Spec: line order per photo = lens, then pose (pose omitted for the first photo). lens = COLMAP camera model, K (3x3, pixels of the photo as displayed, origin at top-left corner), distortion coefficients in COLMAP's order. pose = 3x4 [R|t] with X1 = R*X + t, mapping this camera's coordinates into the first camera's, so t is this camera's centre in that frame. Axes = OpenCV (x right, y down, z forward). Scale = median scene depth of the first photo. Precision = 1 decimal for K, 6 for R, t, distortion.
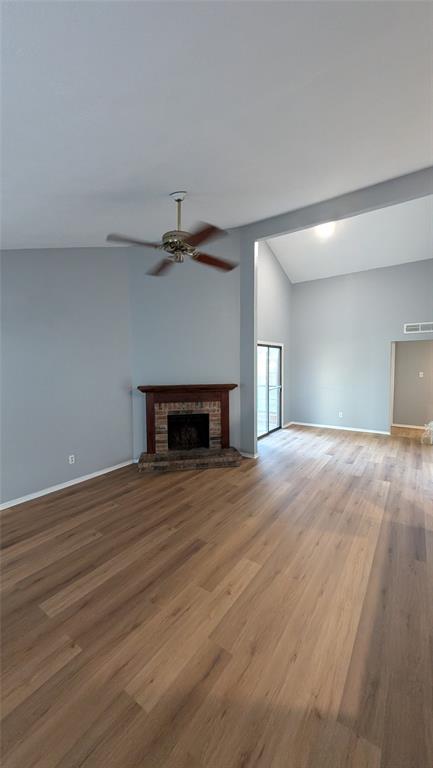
lens RADIAL K [[287.6, 0, 211.8], [0, 287.6, 384.2], [0, 0, 1]] dist [0.000674, 0.000009]
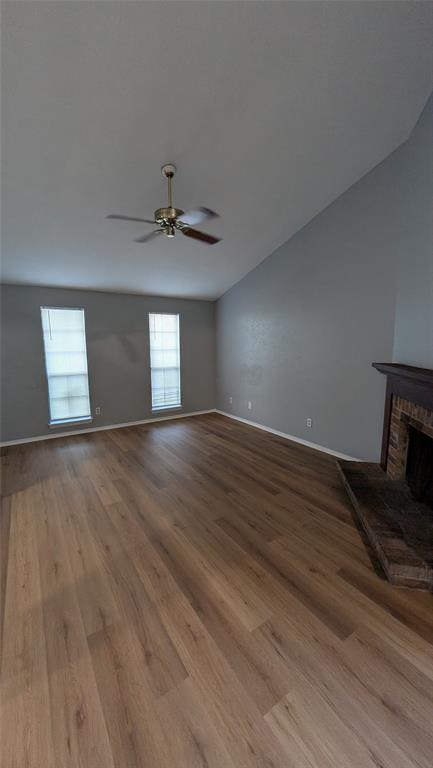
lens RADIAL K [[297.1, 0, 219.0], [0, 297.1, 378.9], [0, 0, 1]] dist [-0.006375, 0.000005]
pose [[-0.359957, 0.130172, -0.923843, 0.505452], [-0.060963, 0.984821, 0.162518, -0.042486], [0.930975, 0.114820, -0.346557, 0.867561]]
